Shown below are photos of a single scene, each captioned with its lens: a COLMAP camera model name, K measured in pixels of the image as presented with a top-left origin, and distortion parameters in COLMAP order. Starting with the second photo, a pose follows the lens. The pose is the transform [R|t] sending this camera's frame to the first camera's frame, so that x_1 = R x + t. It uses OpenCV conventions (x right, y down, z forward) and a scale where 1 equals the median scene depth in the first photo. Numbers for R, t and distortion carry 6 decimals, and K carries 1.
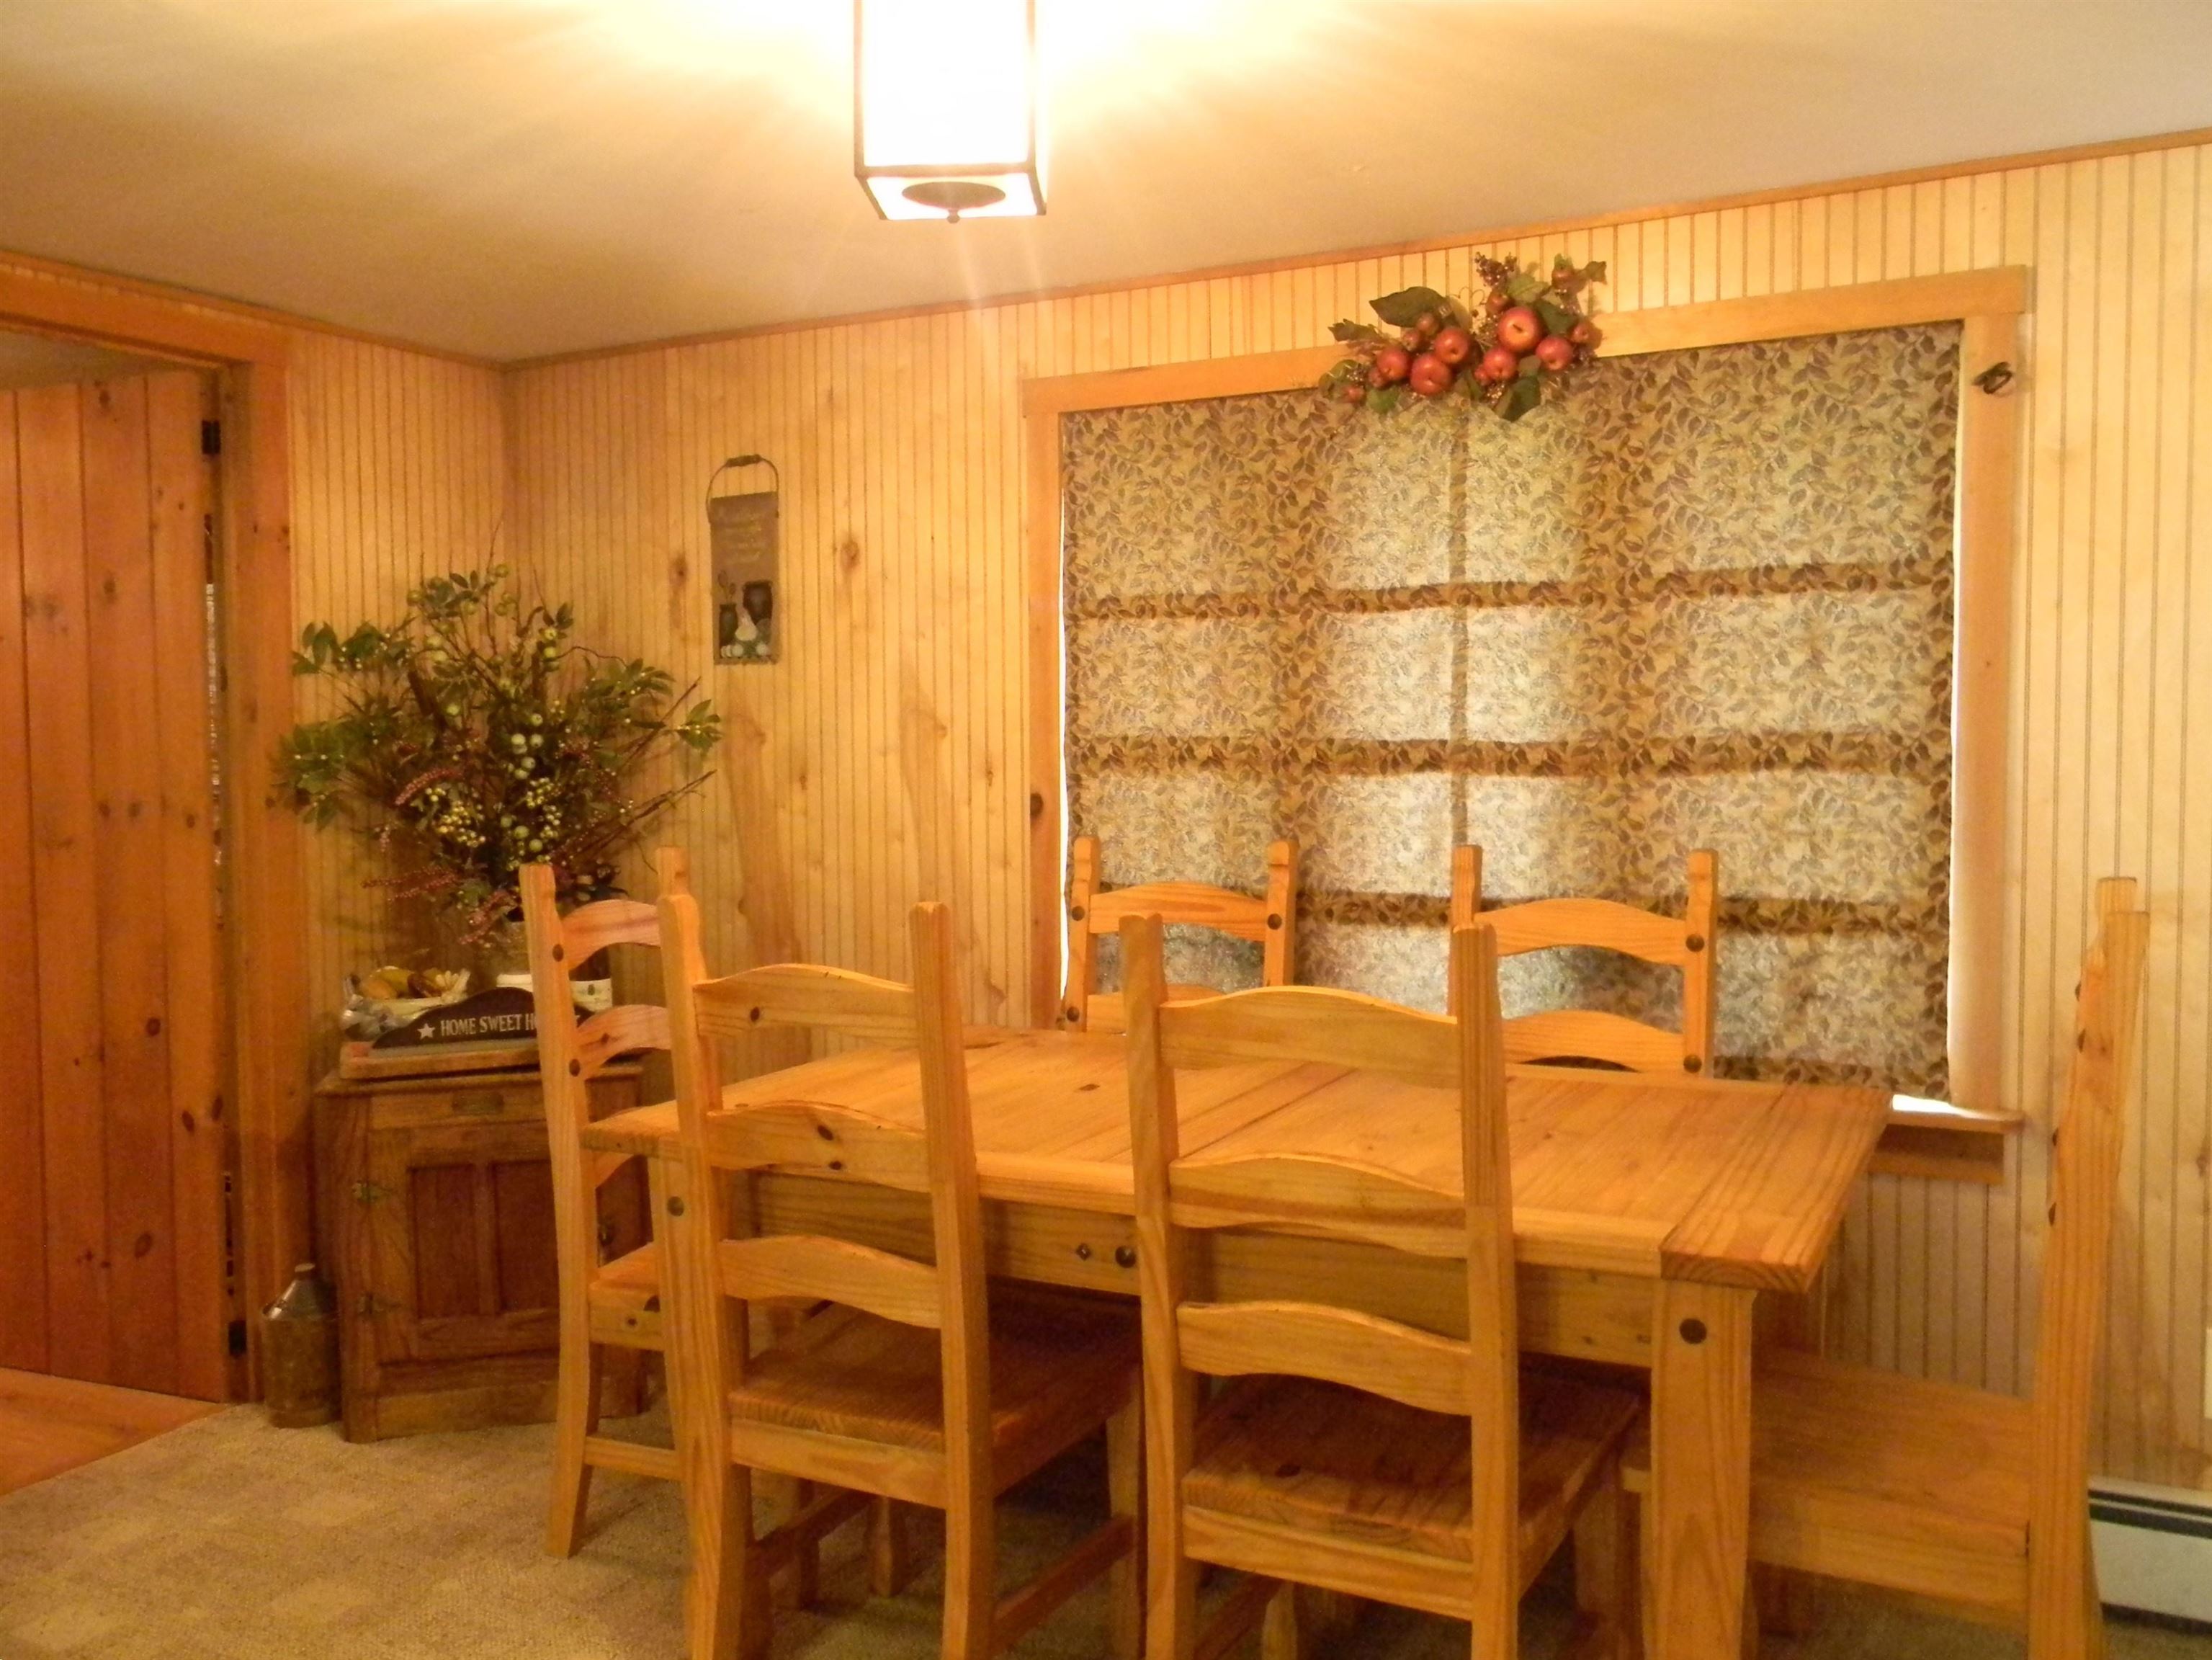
lens RADIAL K [[1862.9, 0, 1077.8], [0, 1862.9, 822.2], [0, 0, 1]] dist [0.019928, -0.019286]
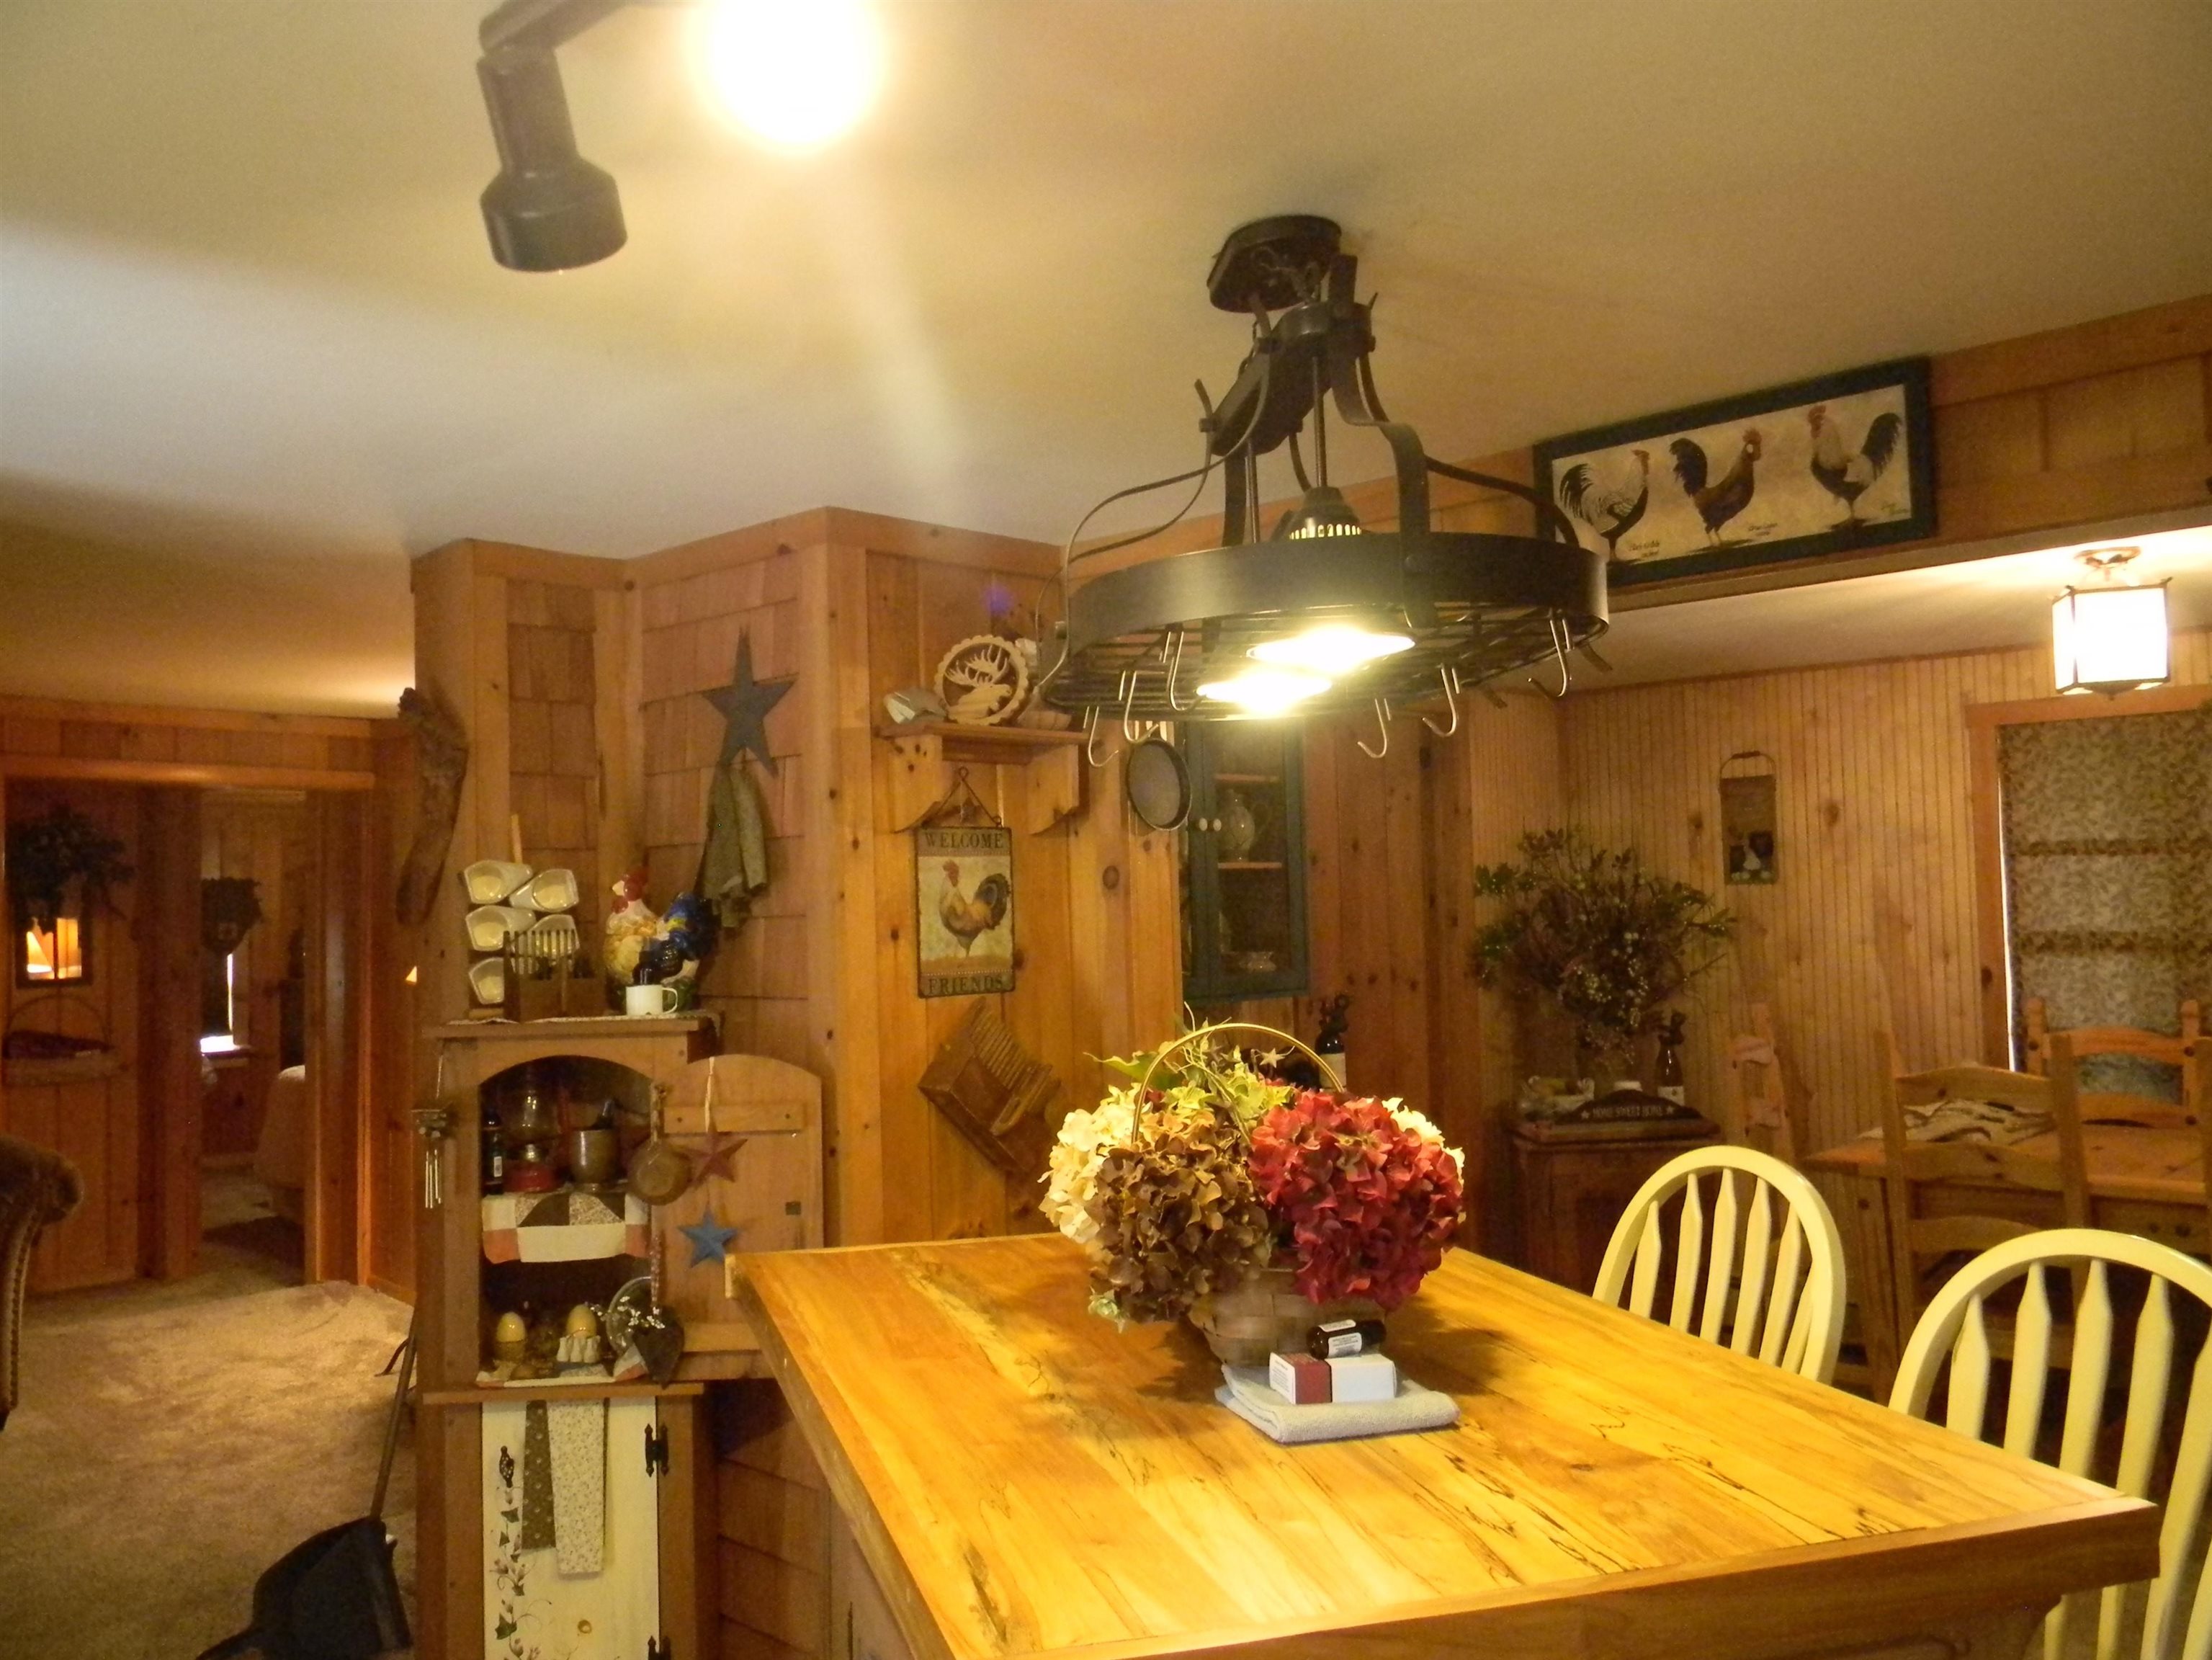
lens RADIAL K [[1765.4, 0, 1106.0], [0, 1765.4, 830.0], [0, 0, 1]] dist [0.014030, -0.000447]
pose [[0.960064, -0.025988, -0.278569, -0.317319], [0.002489, 0.996431, -0.084380, -0.007697], [0.279768, 0.080317, 0.956702, -0.632539]]
